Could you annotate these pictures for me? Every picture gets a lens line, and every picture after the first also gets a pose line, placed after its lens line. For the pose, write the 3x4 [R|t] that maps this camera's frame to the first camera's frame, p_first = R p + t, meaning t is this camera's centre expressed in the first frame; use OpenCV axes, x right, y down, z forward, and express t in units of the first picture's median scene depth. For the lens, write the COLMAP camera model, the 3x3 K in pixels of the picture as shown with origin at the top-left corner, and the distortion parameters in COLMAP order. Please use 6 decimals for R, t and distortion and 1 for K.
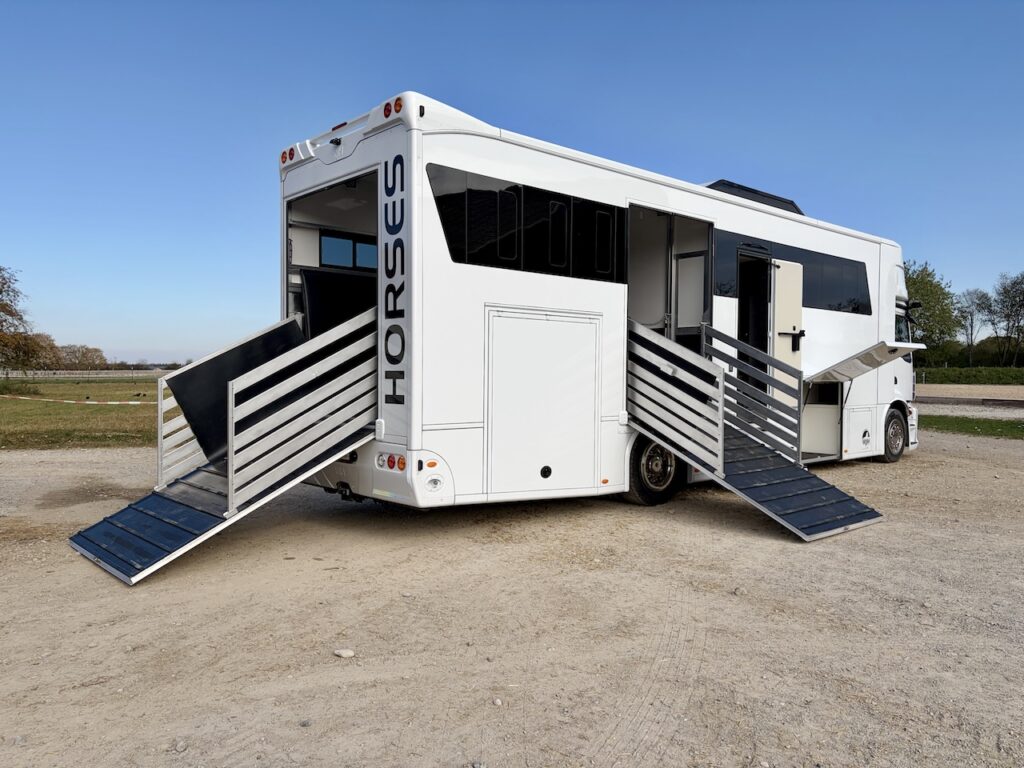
lens RADIAL K [[778.5, 0, 507.3], [0, 778.5, 382.8], [0, 0, 1]] dist [0.026417, -0.001505]
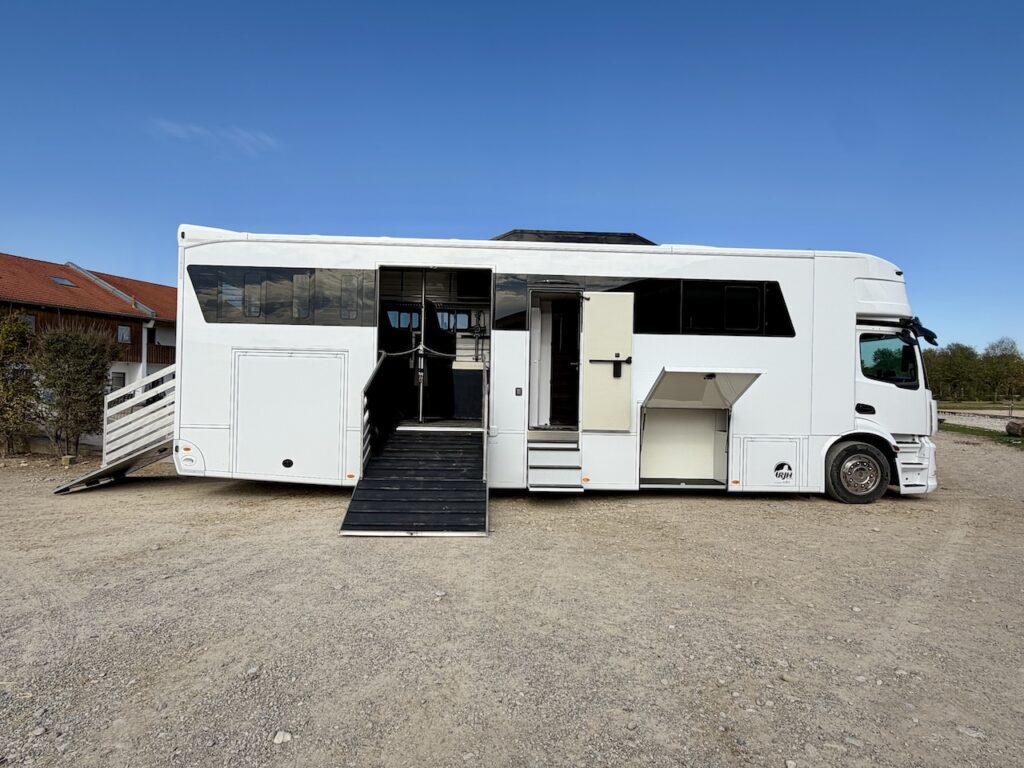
lens RADIAL K [[573.5, 0, 514.7], [0, 573.5, 390.8], [0, 0, 1]] dist [0.029895, -0.057473]
pose [[0.770131, -0.006694, -0.637851, 0.944547], [-0.020599, 0.999162, -0.035358, 0.009961], [0.637554, 0.040369, 0.769348, 0.406078]]
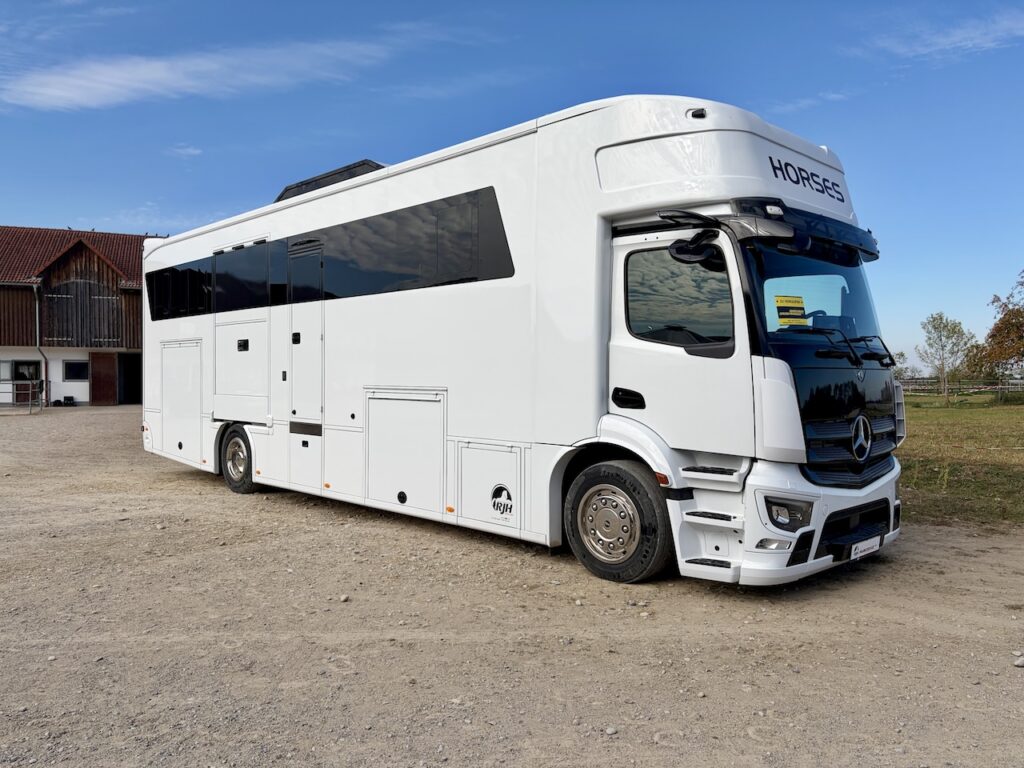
lens RADIAL K [[778.5, 0, 507.3], [0, 778.5, 382.8], [0, 0, 1]] dist [0.026417, -0.001505]
pose [[0.040432, 0.007186, -0.999156, 1.474322], [-0.010061, 0.999926, 0.006785, -0.024288], [0.999132, 0.009778, 0.040501, 1.433163]]
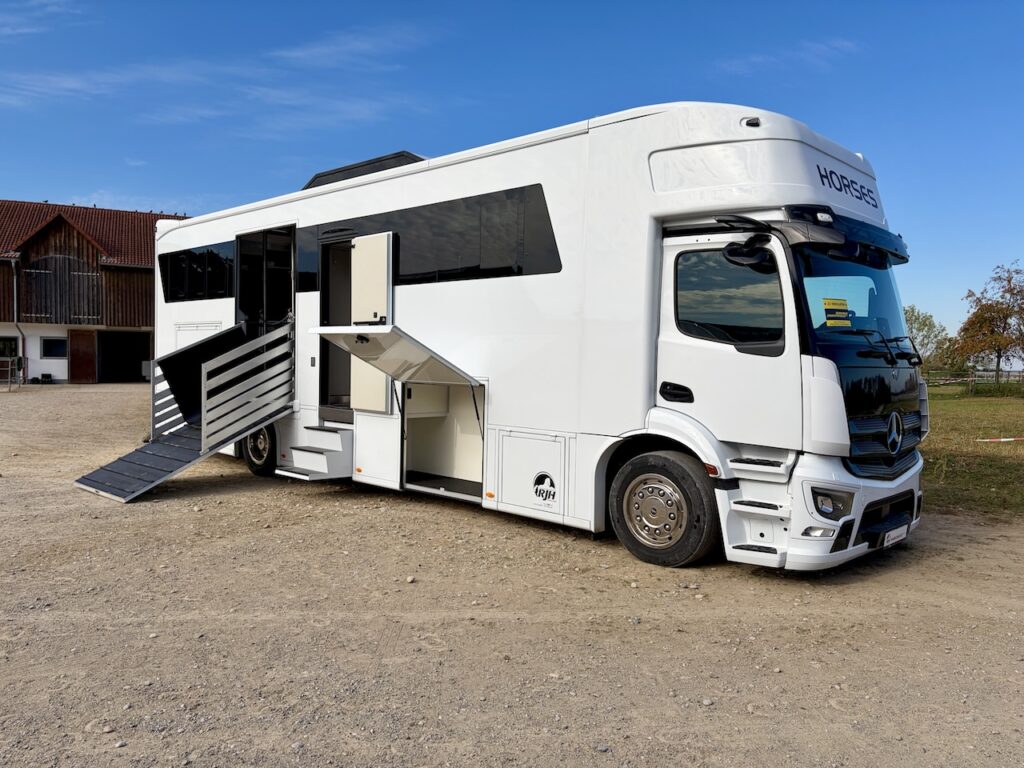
lens RADIAL K [[778.4, 0, 512.0], [0, 778.4, 384.0], [0, 0, 1]] dist [0.028650, -0.007549]
pose [[0.080668, 0.031024, -0.996258, 1.499681], [-0.026698, 0.999224, 0.028955, -0.031649], [0.996383, 0.024262, 0.081433, 1.355323]]
